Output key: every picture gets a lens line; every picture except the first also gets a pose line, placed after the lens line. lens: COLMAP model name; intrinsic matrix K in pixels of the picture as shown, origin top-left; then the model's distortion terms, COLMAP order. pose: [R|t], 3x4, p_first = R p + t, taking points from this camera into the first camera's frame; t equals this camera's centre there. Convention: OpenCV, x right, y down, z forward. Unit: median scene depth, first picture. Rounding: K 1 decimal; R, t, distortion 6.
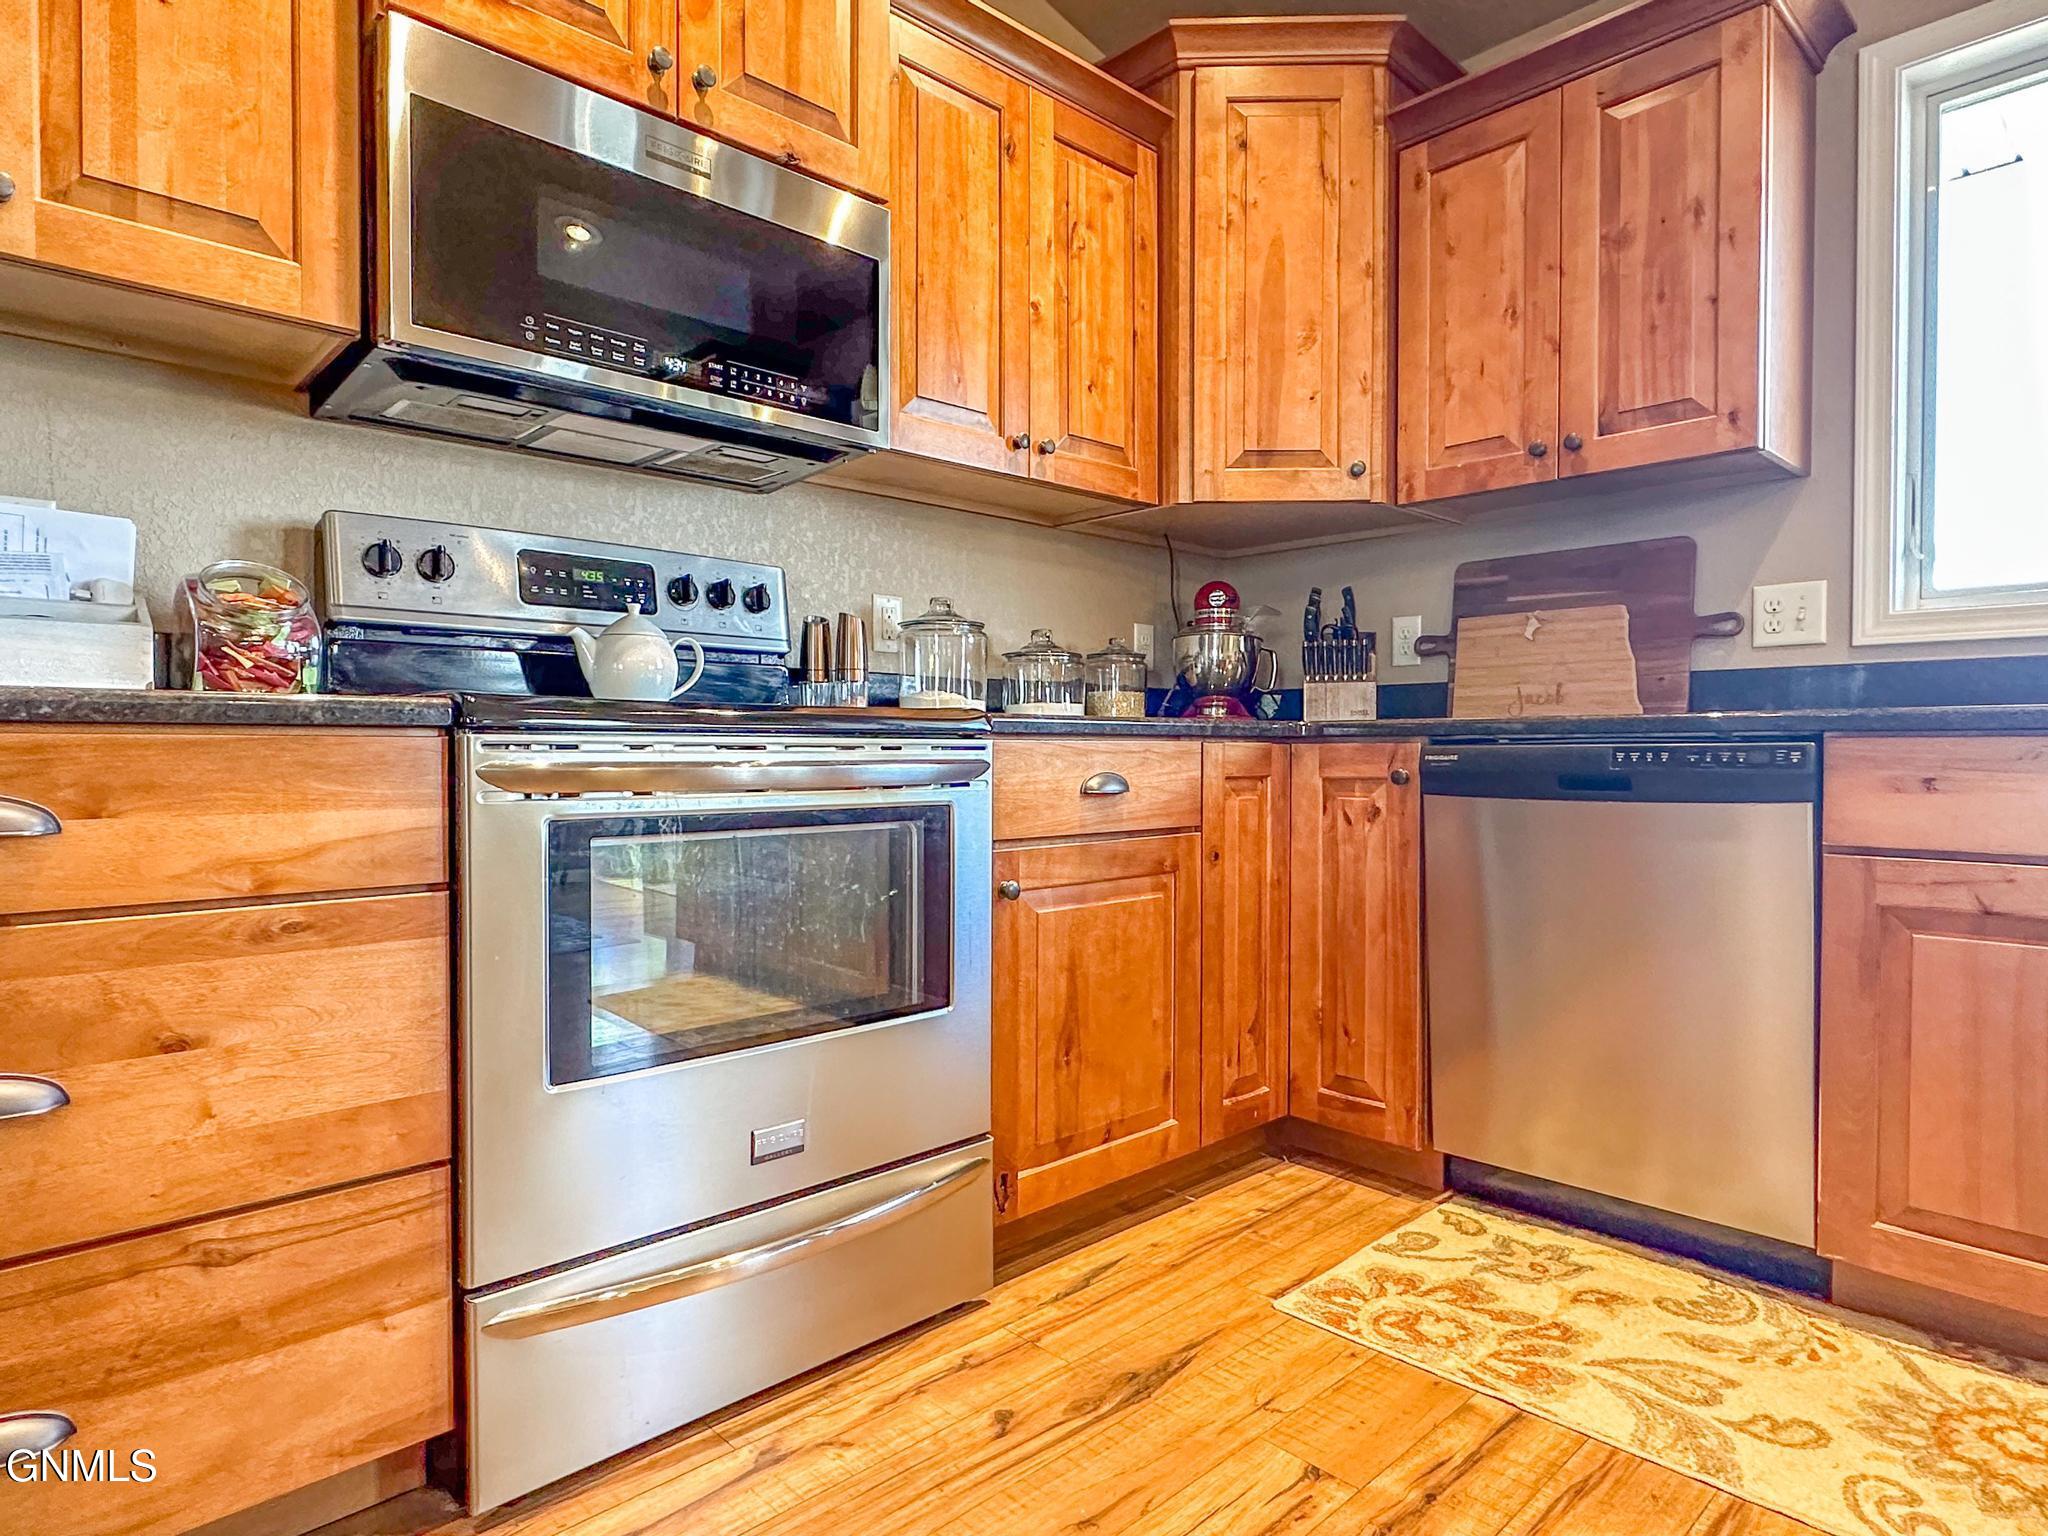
lens RADIAL K [[1174.4, 0, 1024.0], [0, 1174.4, 768.0], [0, 0, 1]] dist [0.000753, 0.001293]
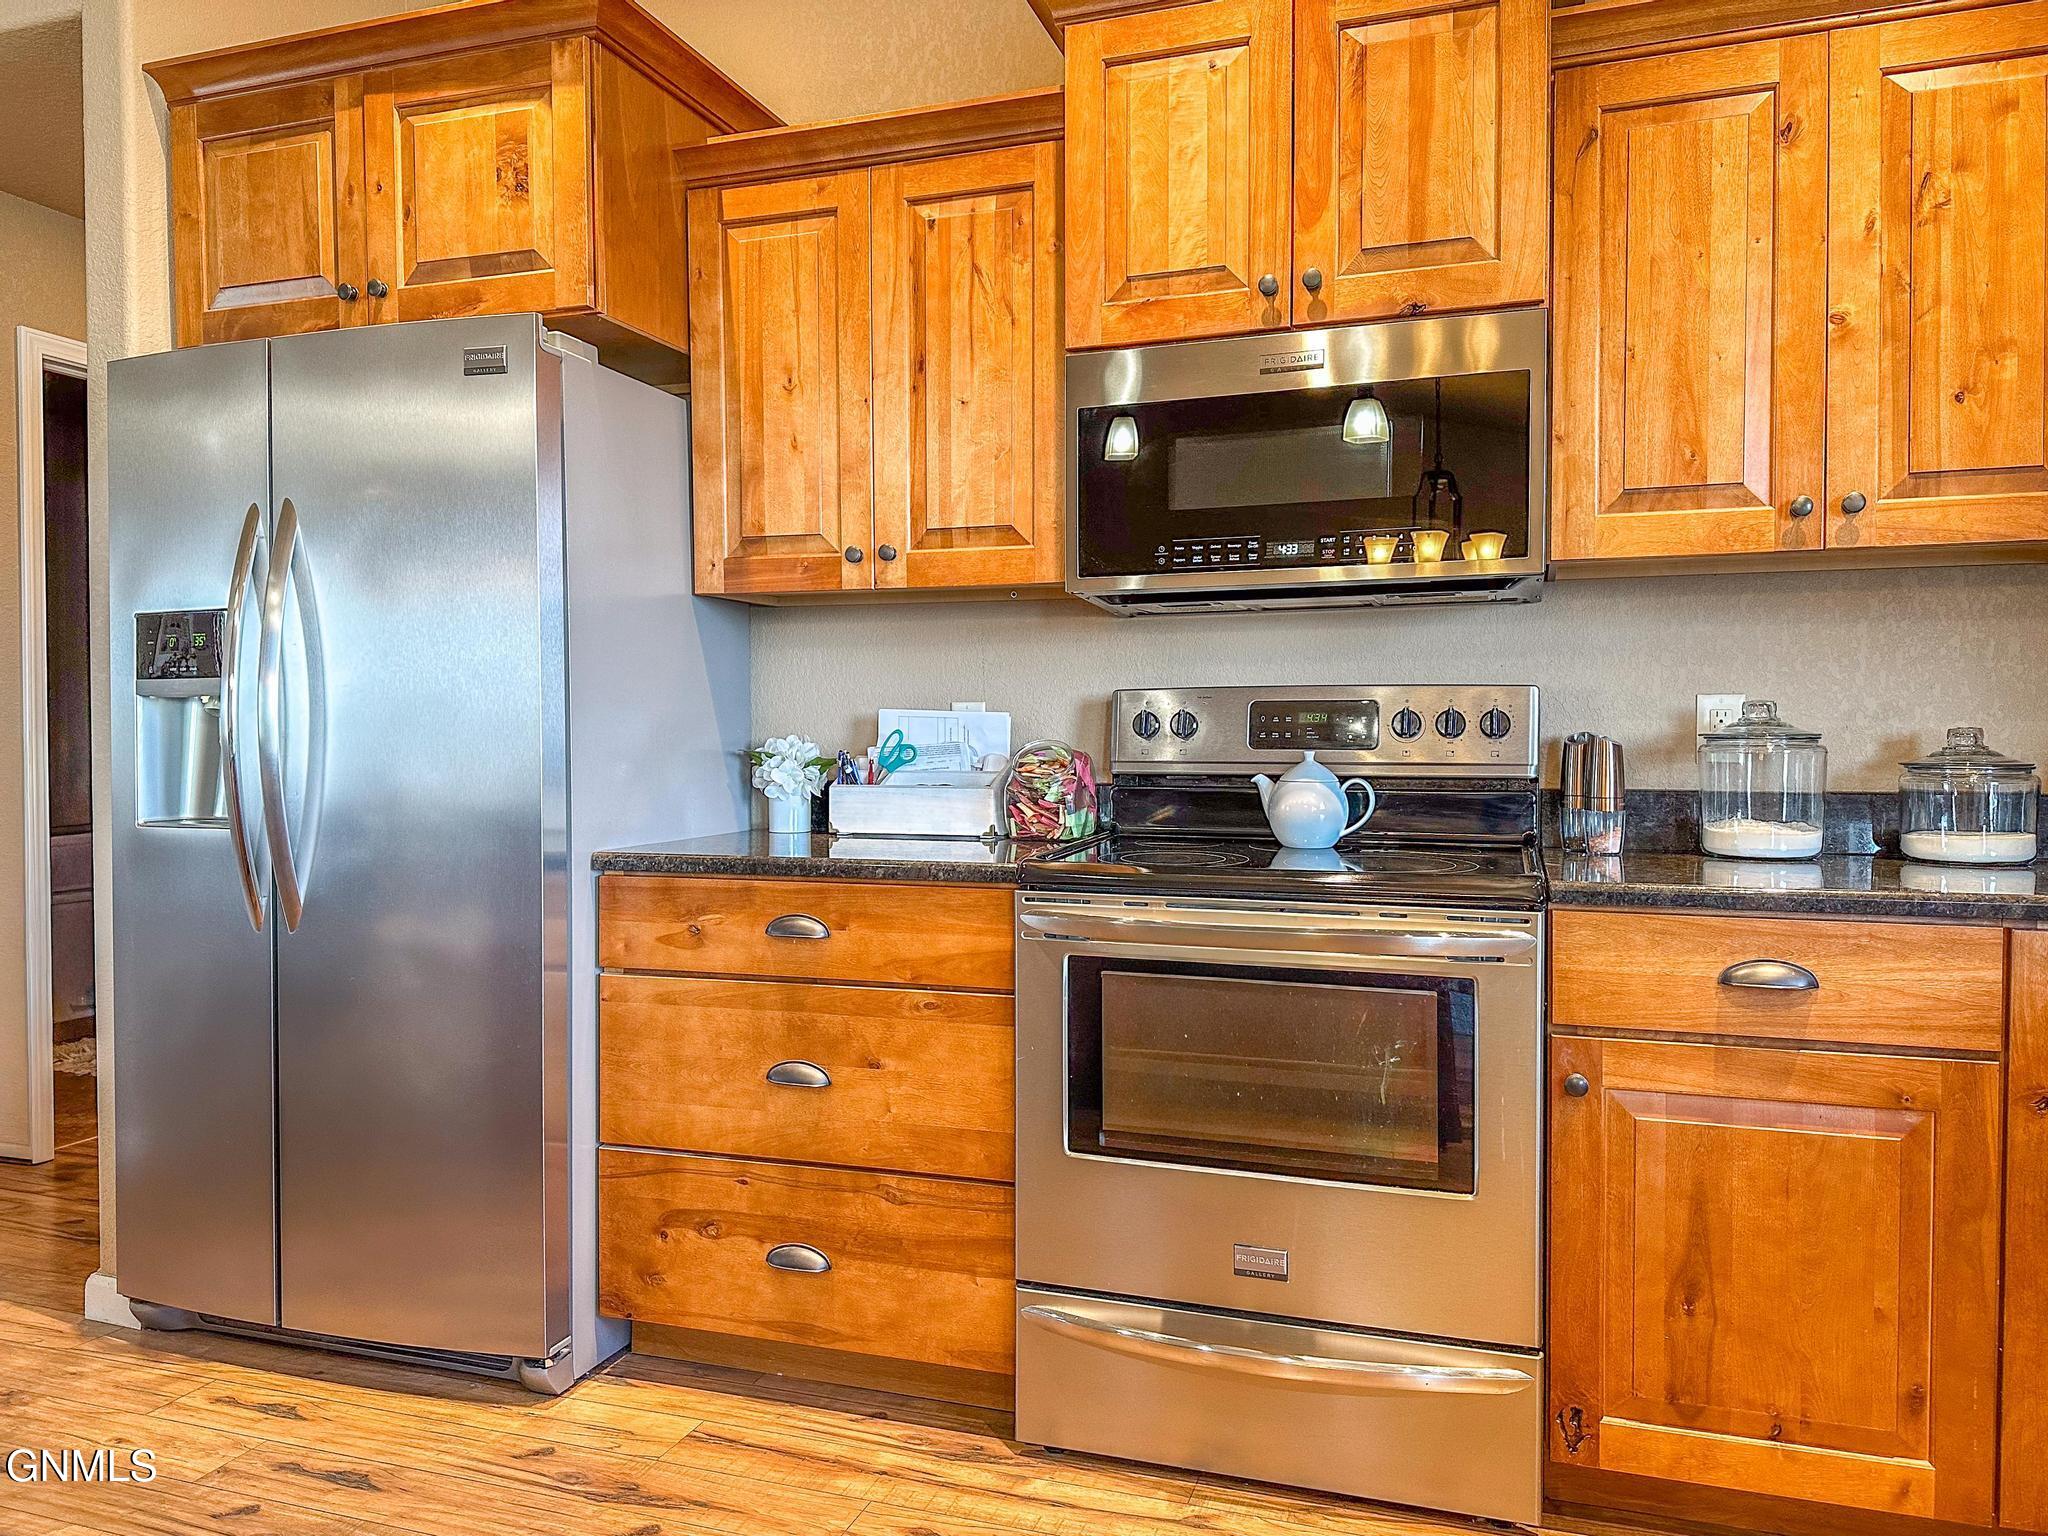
lens RADIAL K [[1423.0, 0, 1024.0], [0, 1423.0, 768.0], [0, 0, 1]] dist [0.122727, -0.120105]
pose [[0.465236, 0.022204, -0.884908, 0.765247], [-0.010788, 0.999753, 0.019414, -0.151278], [0.885121, 0.000514, 0.465361, 0.133111]]
